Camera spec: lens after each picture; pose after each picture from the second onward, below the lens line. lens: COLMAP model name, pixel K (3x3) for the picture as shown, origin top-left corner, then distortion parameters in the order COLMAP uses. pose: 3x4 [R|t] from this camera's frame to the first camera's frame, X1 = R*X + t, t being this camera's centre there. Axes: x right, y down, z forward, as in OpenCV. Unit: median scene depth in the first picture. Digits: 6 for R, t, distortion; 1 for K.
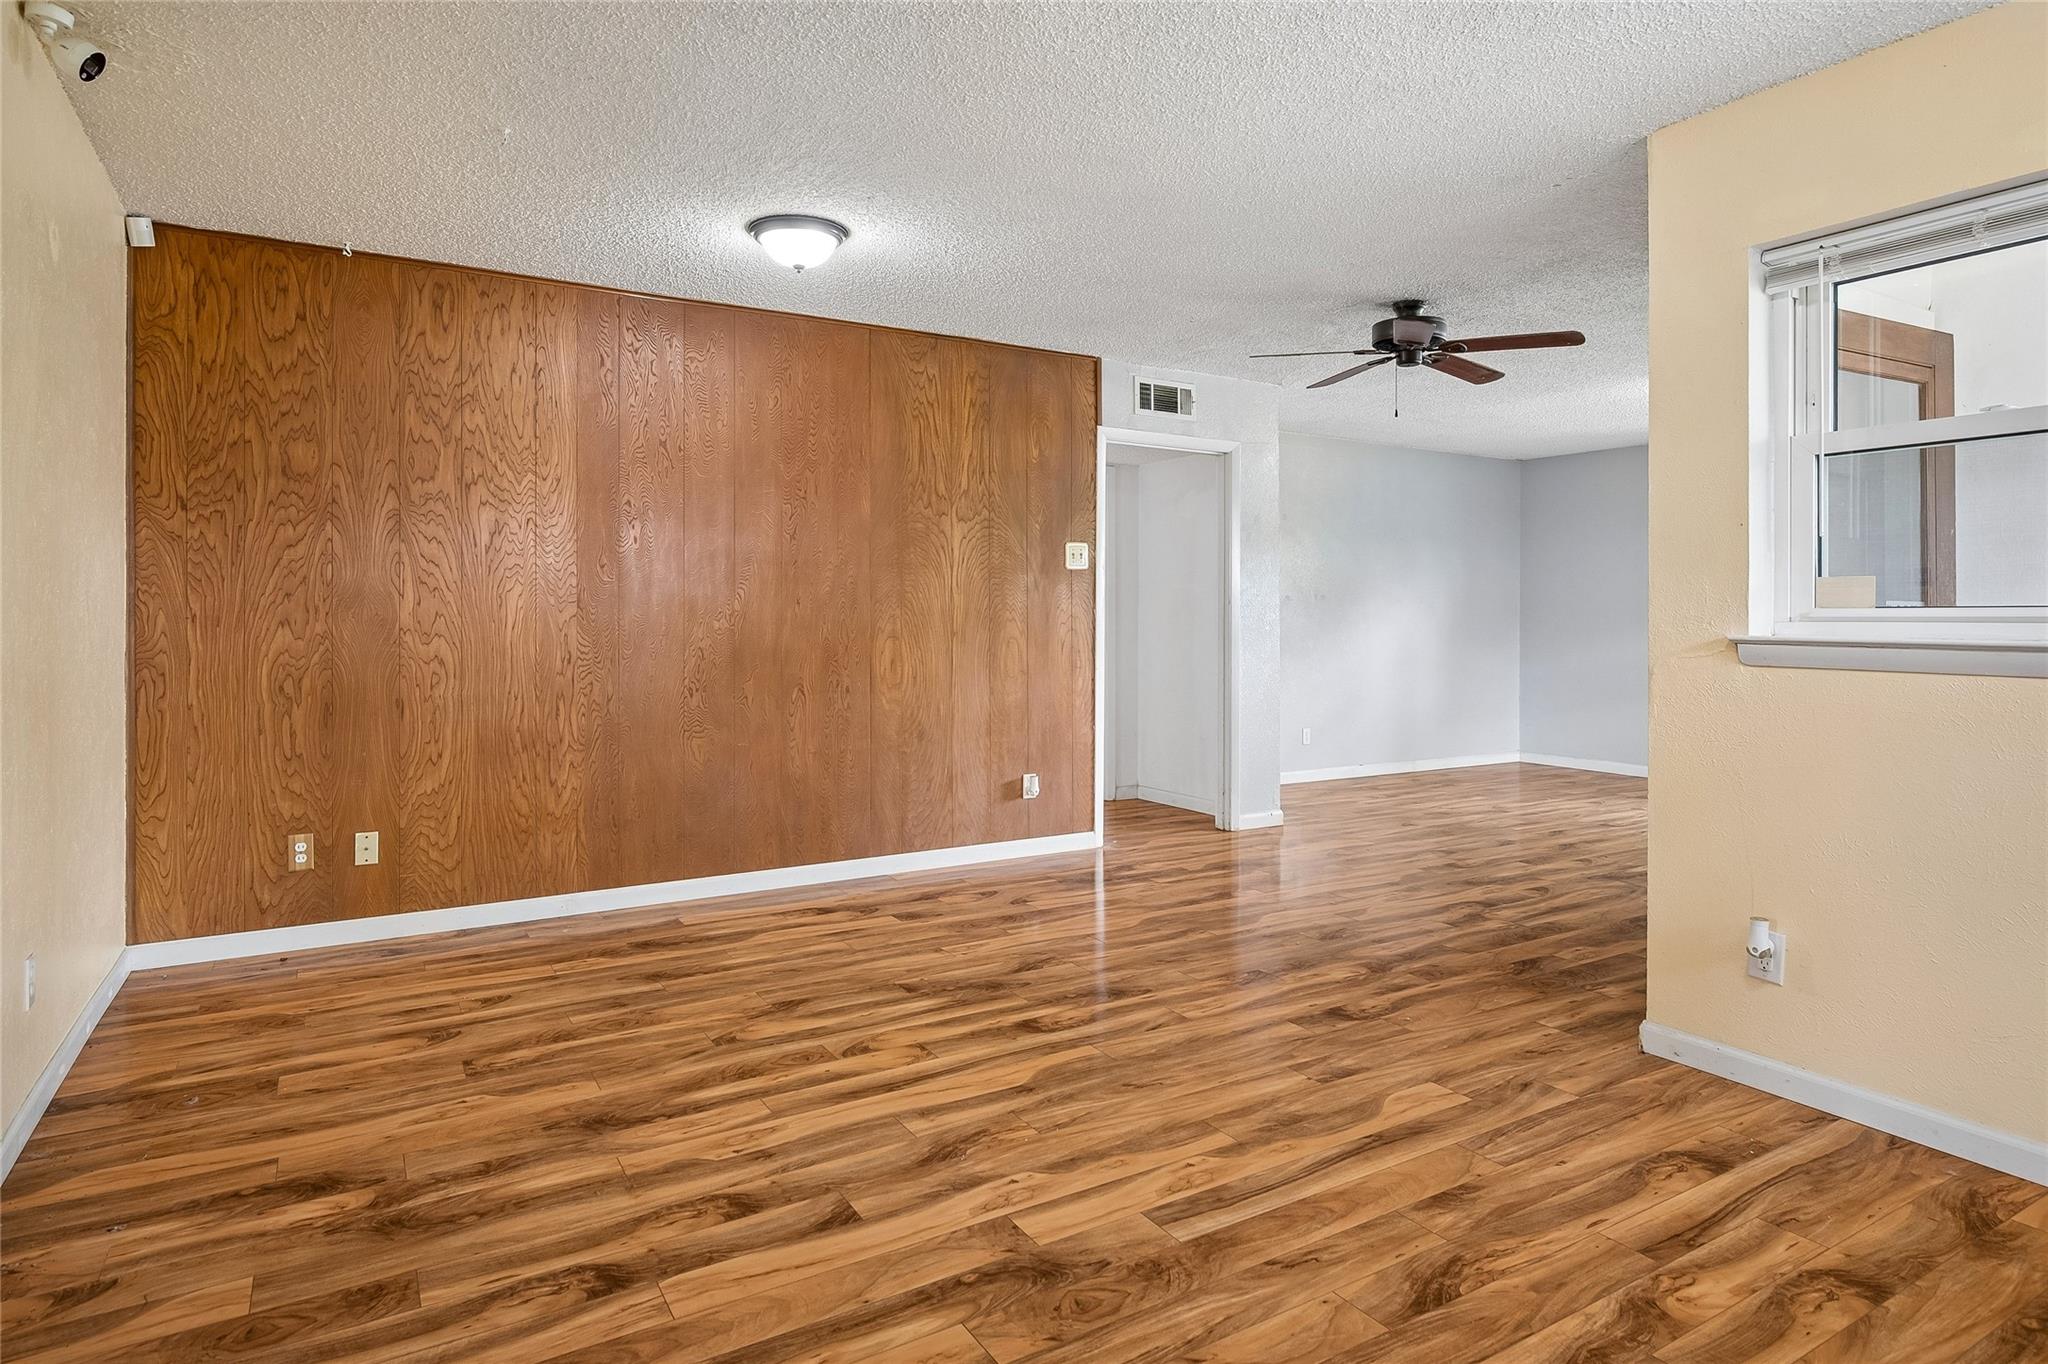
lens RADIAL K [[1131.7, 0, 1027.7], [0, 1131.7, 612.6], [0, 0, 1]] dist [-0.001247, 0.000638]
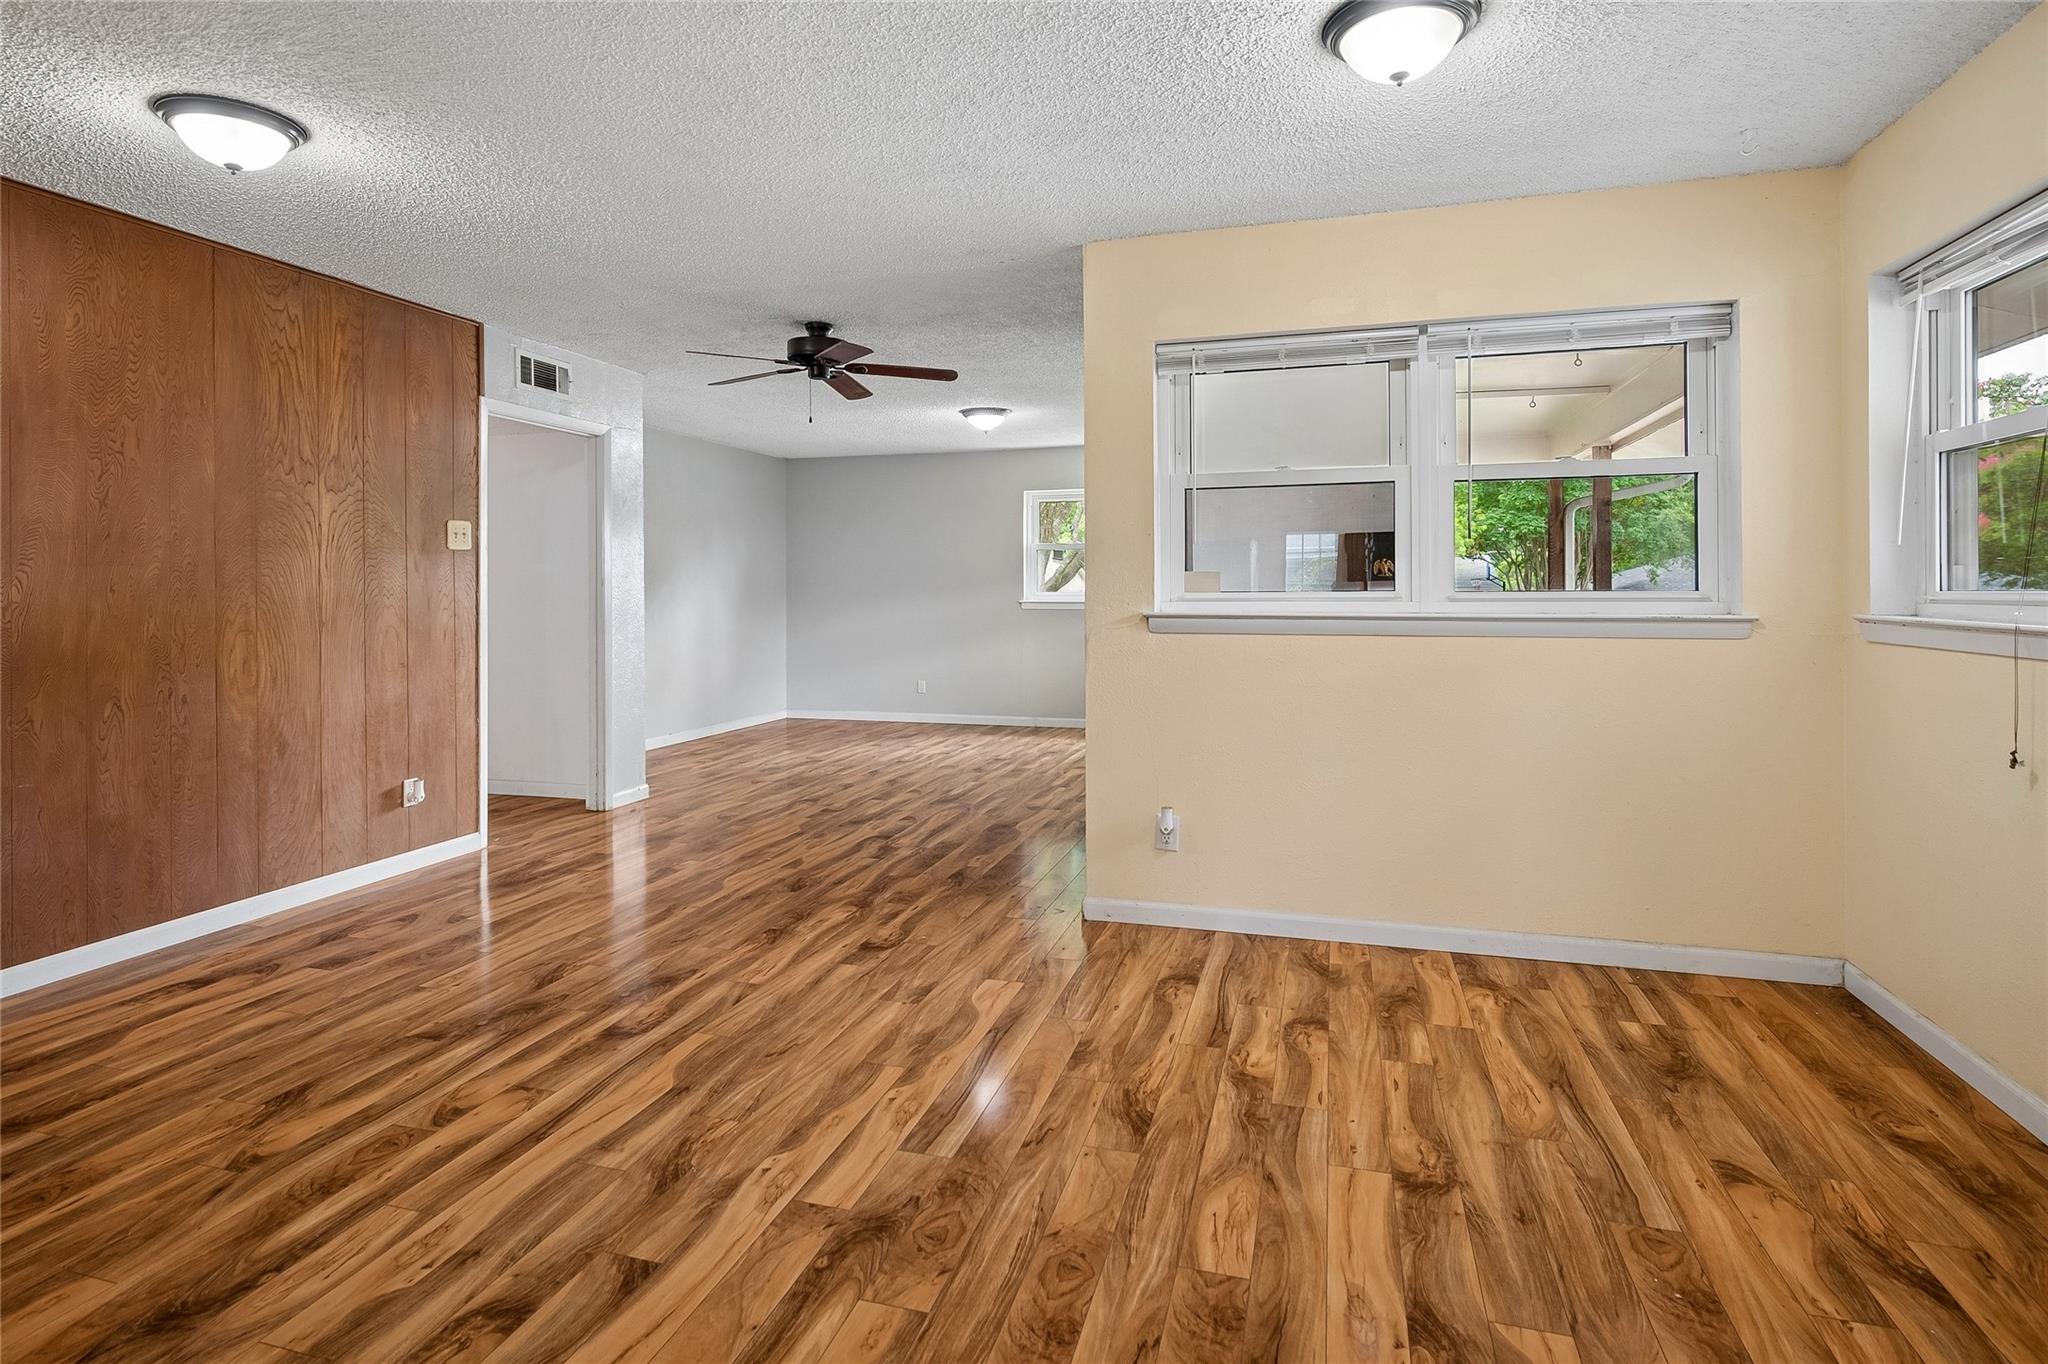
lens RADIAL K [[1049.7, 0, 1024.0], [0, 1049.7, 588.5], [0, 0, 1]] dist [-0.001085, 0.000567]
pose [[0.745229, -0.006605, 0.666776, -0.332375], [0.005698, 0.999978, 0.003536, -0.013380], [-0.666785, 0.001164, 0.745250, 0.105908]]
